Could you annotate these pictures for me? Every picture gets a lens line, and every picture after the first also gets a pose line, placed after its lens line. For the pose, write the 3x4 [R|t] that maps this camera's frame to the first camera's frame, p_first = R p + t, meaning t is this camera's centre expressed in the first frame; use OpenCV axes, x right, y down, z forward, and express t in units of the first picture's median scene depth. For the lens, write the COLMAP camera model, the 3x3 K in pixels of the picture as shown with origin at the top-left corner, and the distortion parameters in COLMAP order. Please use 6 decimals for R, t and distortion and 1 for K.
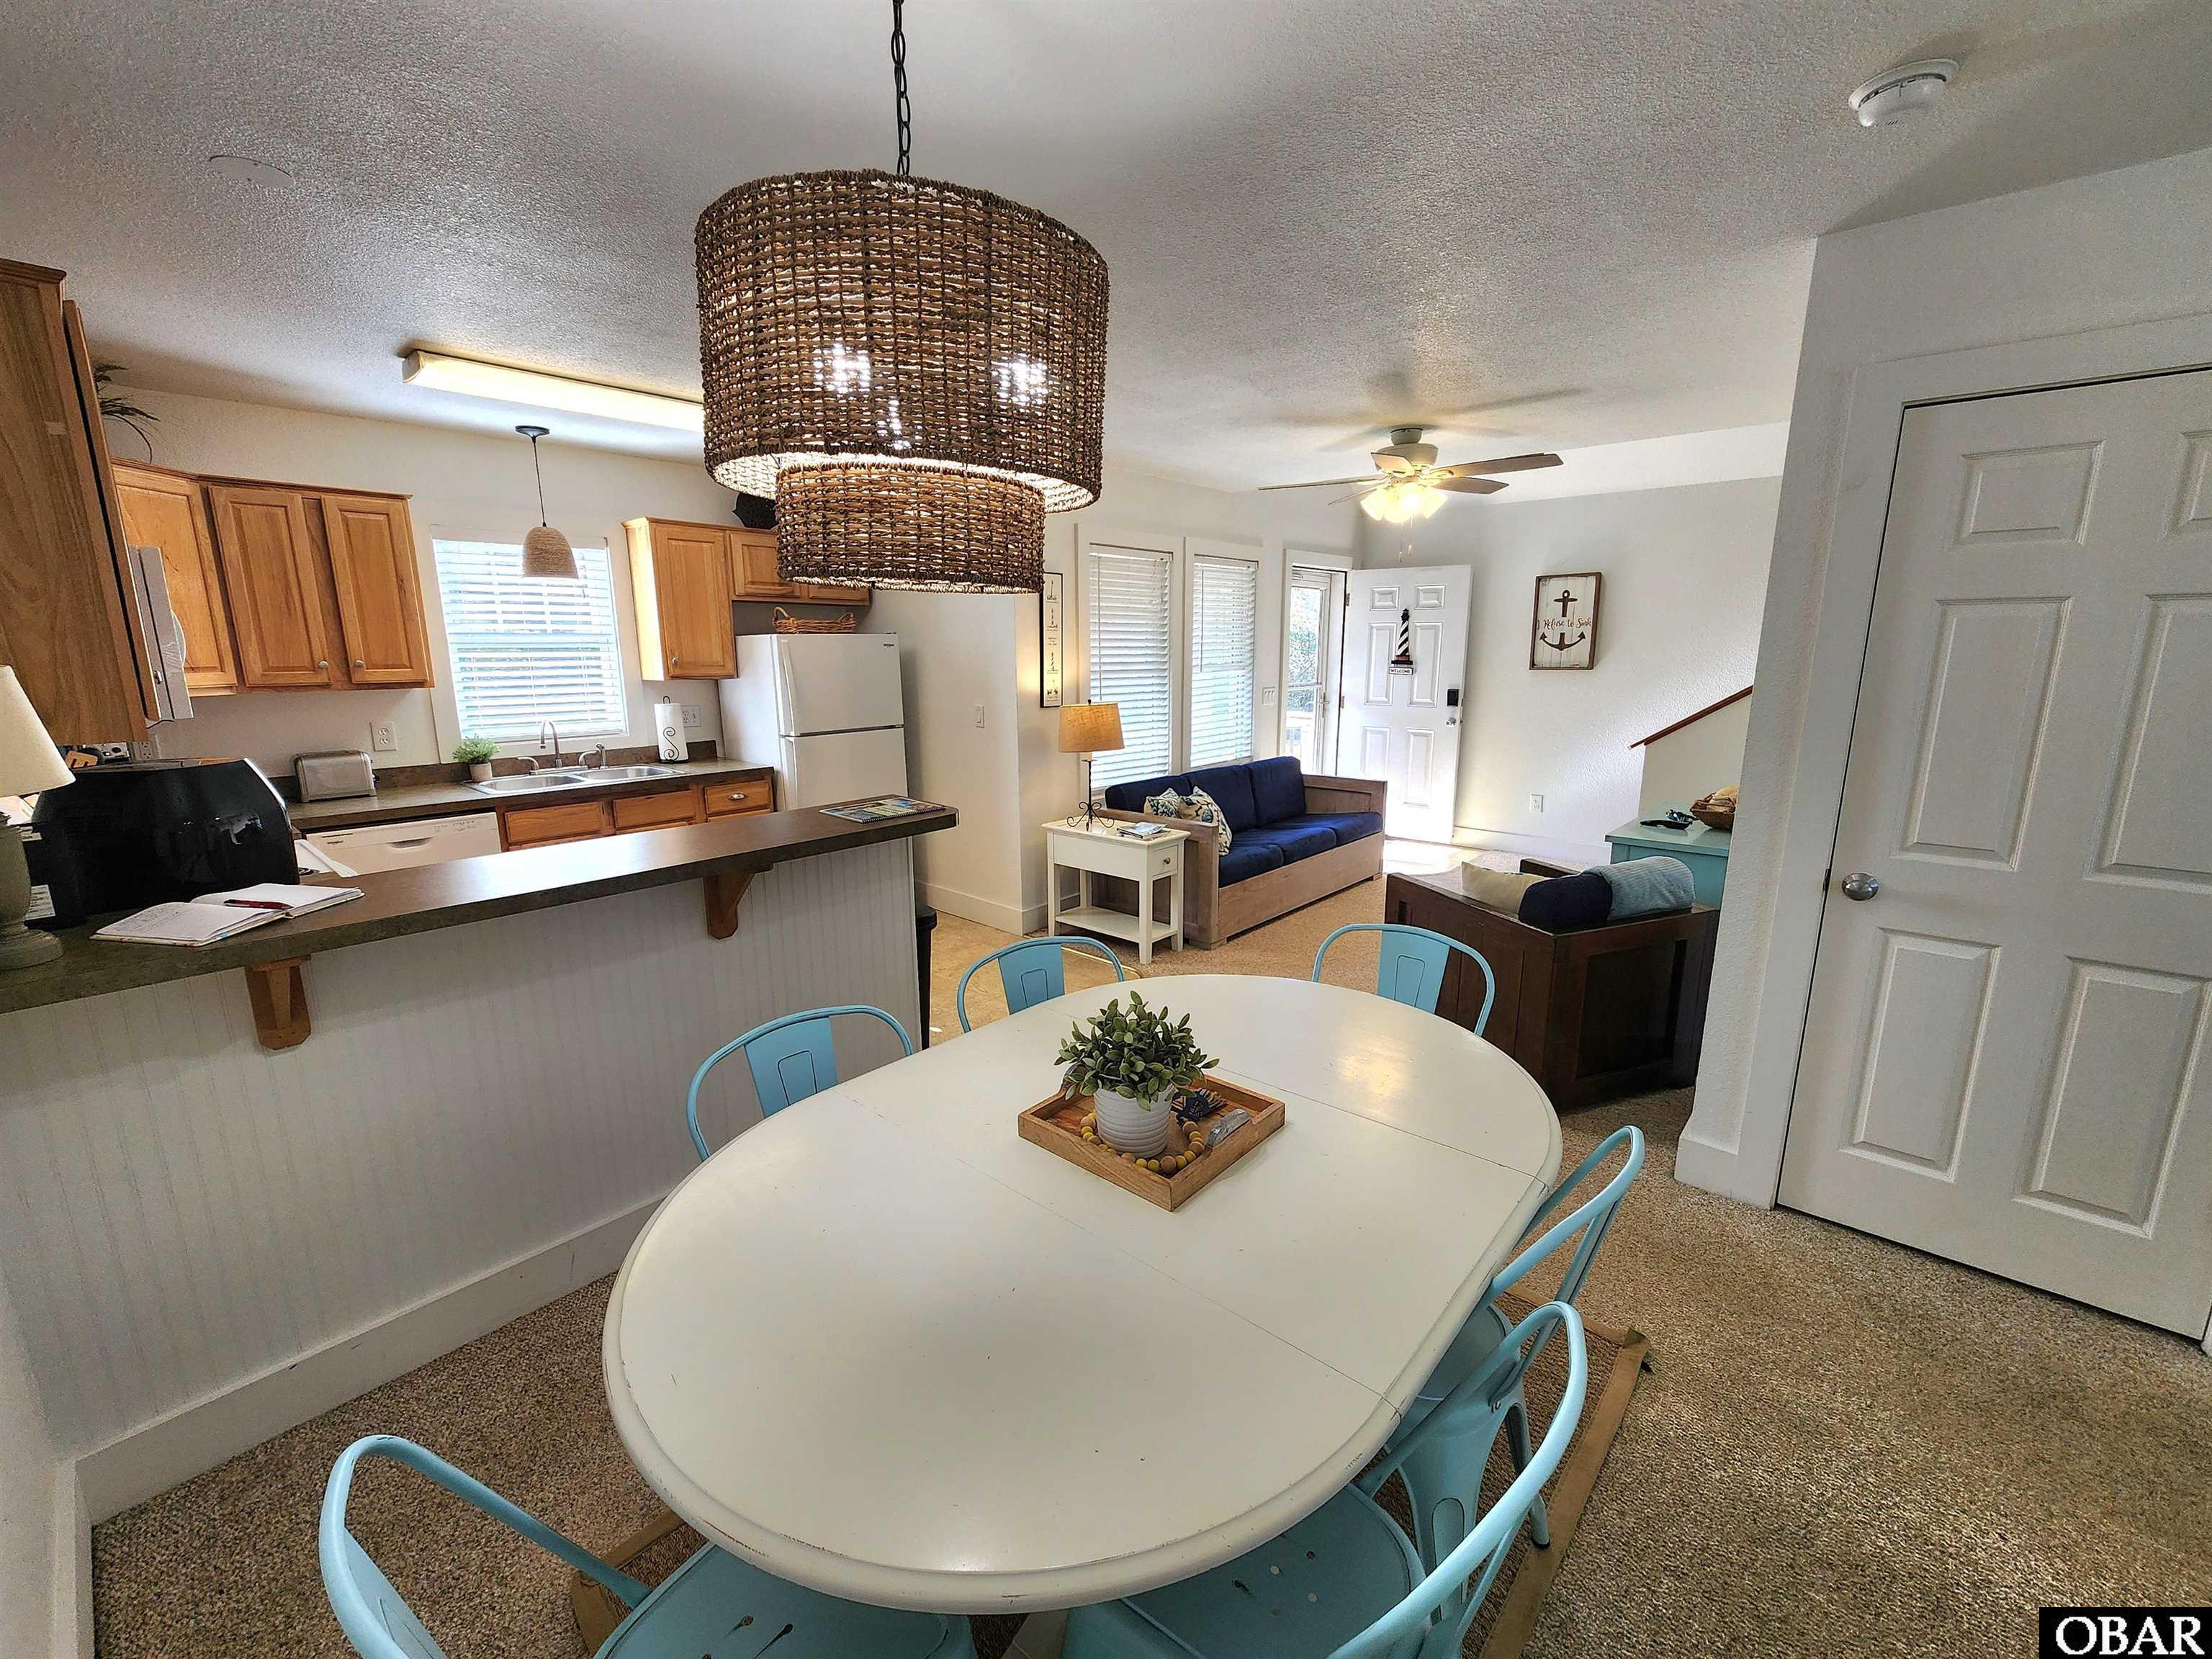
lens RADIAL K [[909.2, 0, 1101.6], [0, 909.2, 815.9], [0, 0, 1]] dist [-0.001846, 0.000681]
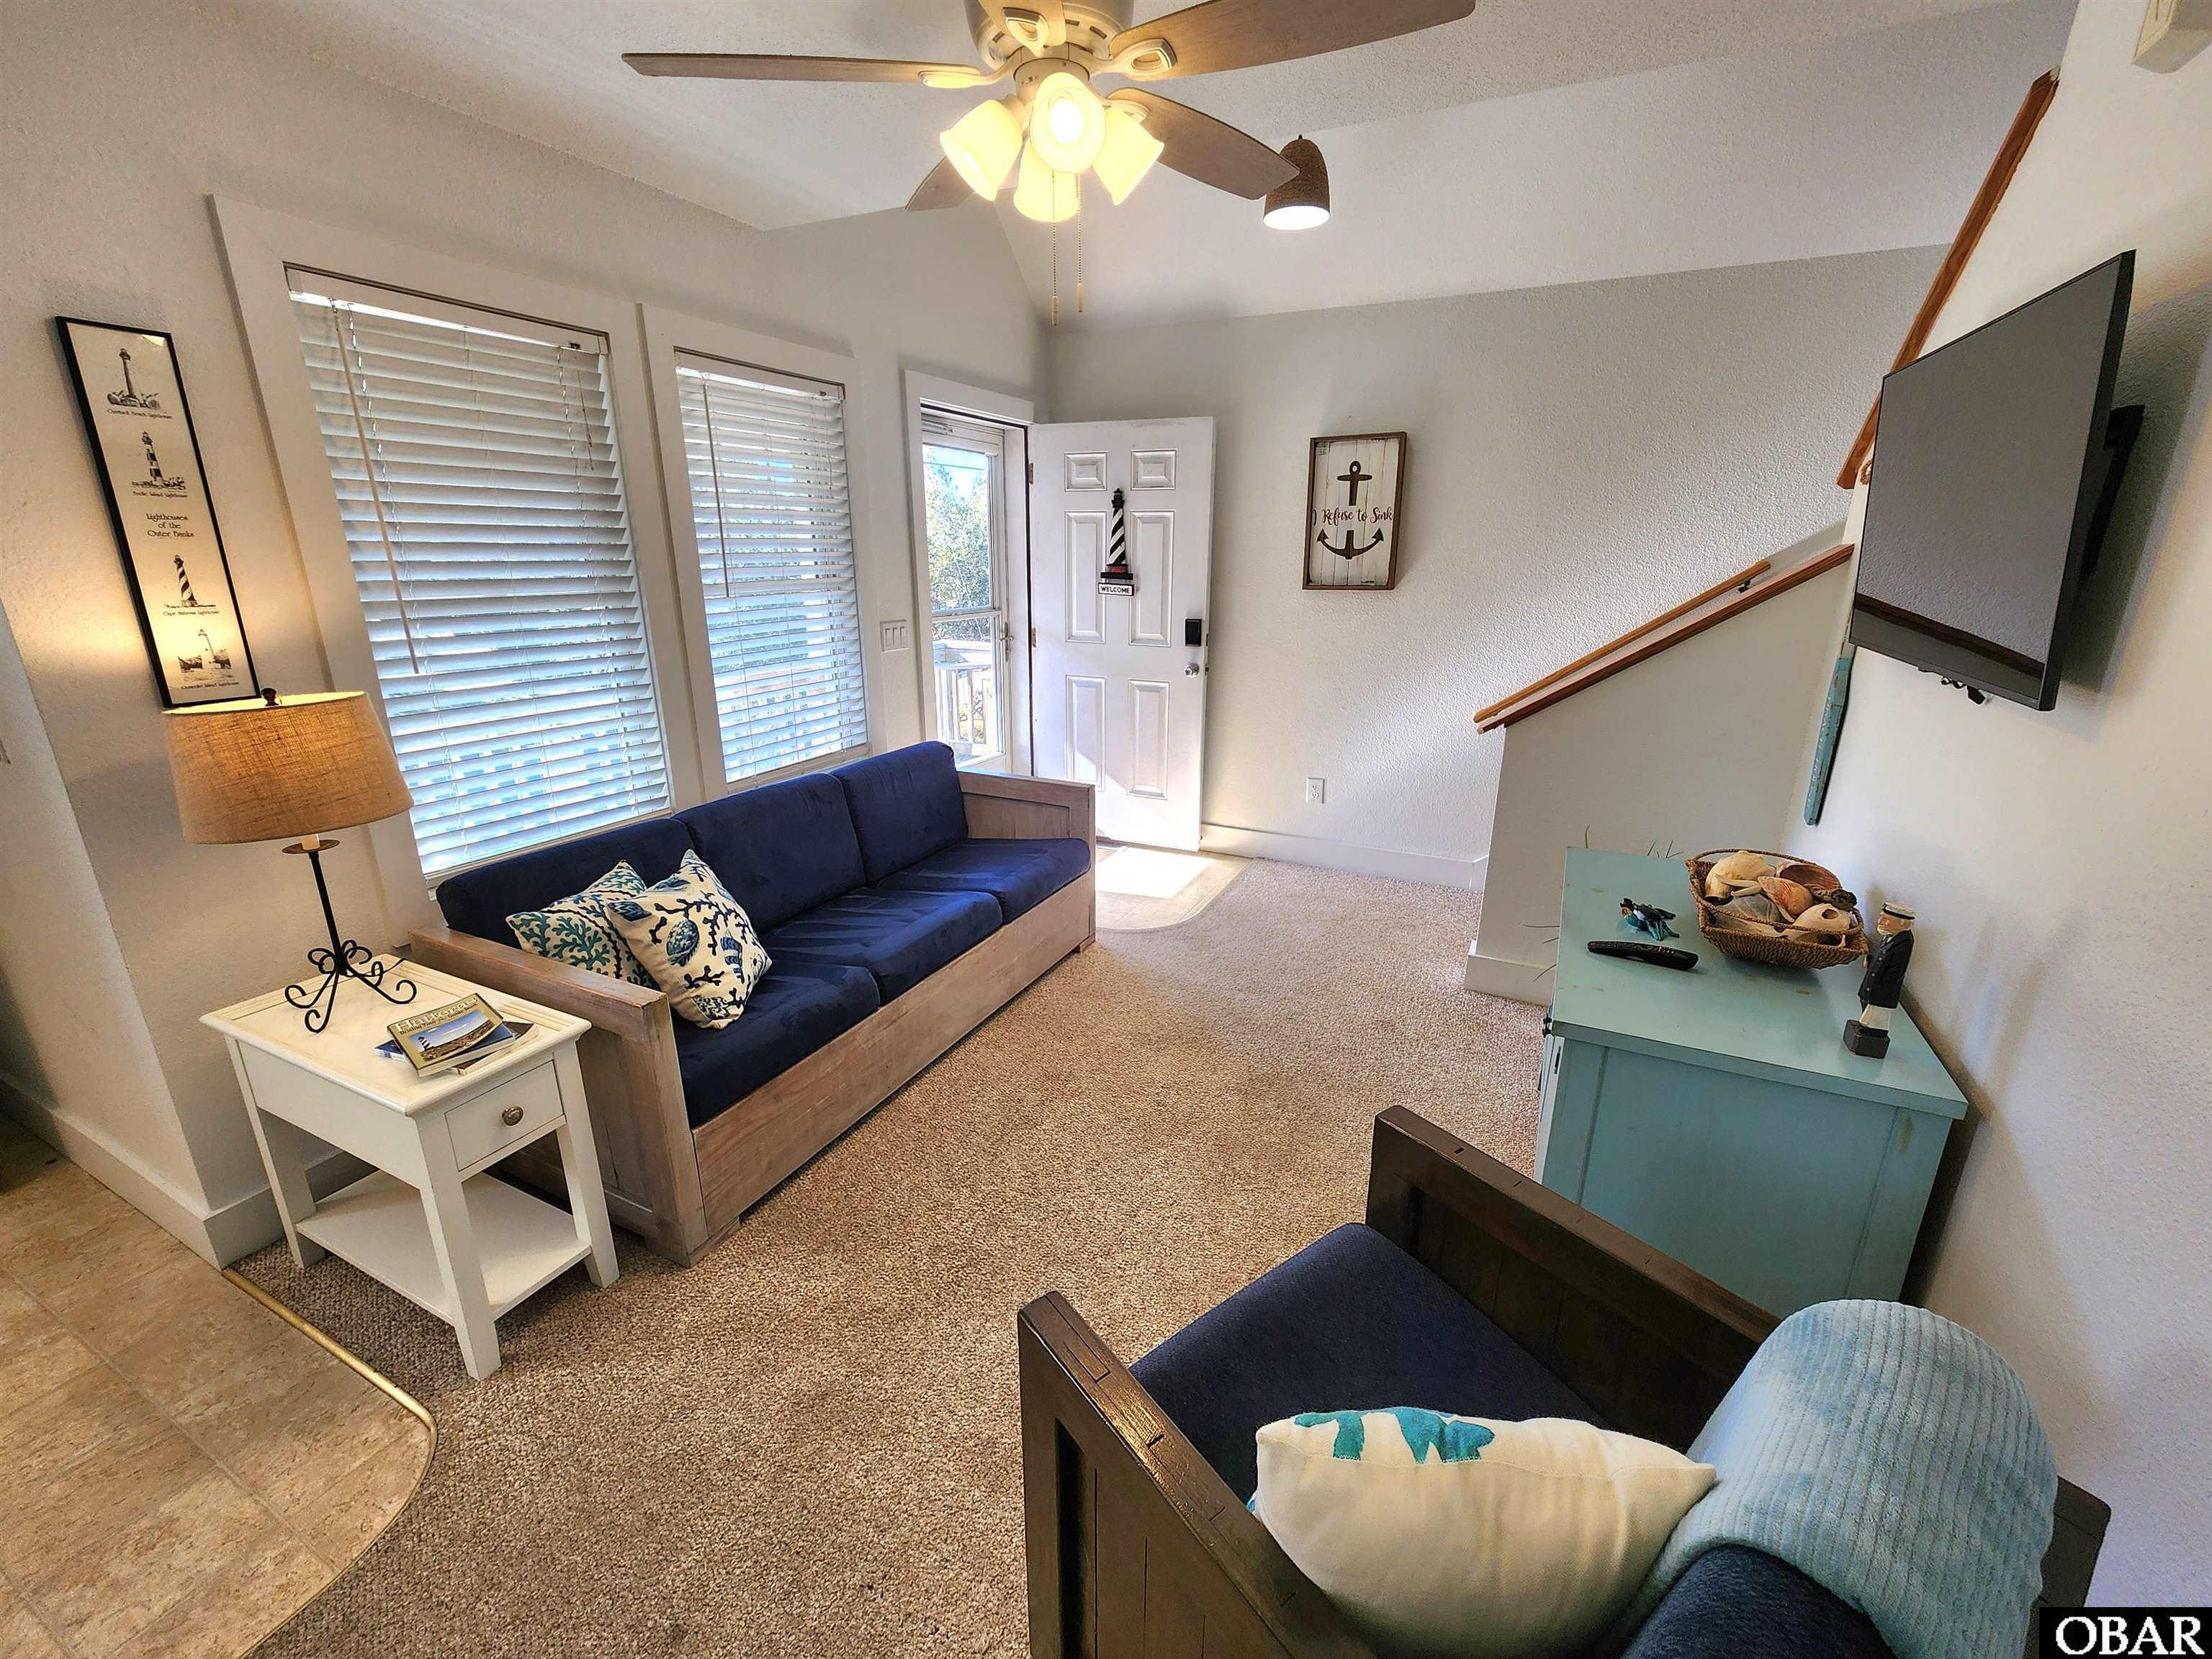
lens RADIAL K [[909.2, 0, 1117.3], [0, 909.2, 818.9], [0, 0, 1]] dist [-0.001846, 0.000681]
pose [[0.959835, -0.071806, 0.271222, 0.158378], [0.043425, 0.993067, 0.109236, -0.075462], [-0.277185, -0.093071, 0.956298, 0.407072]]
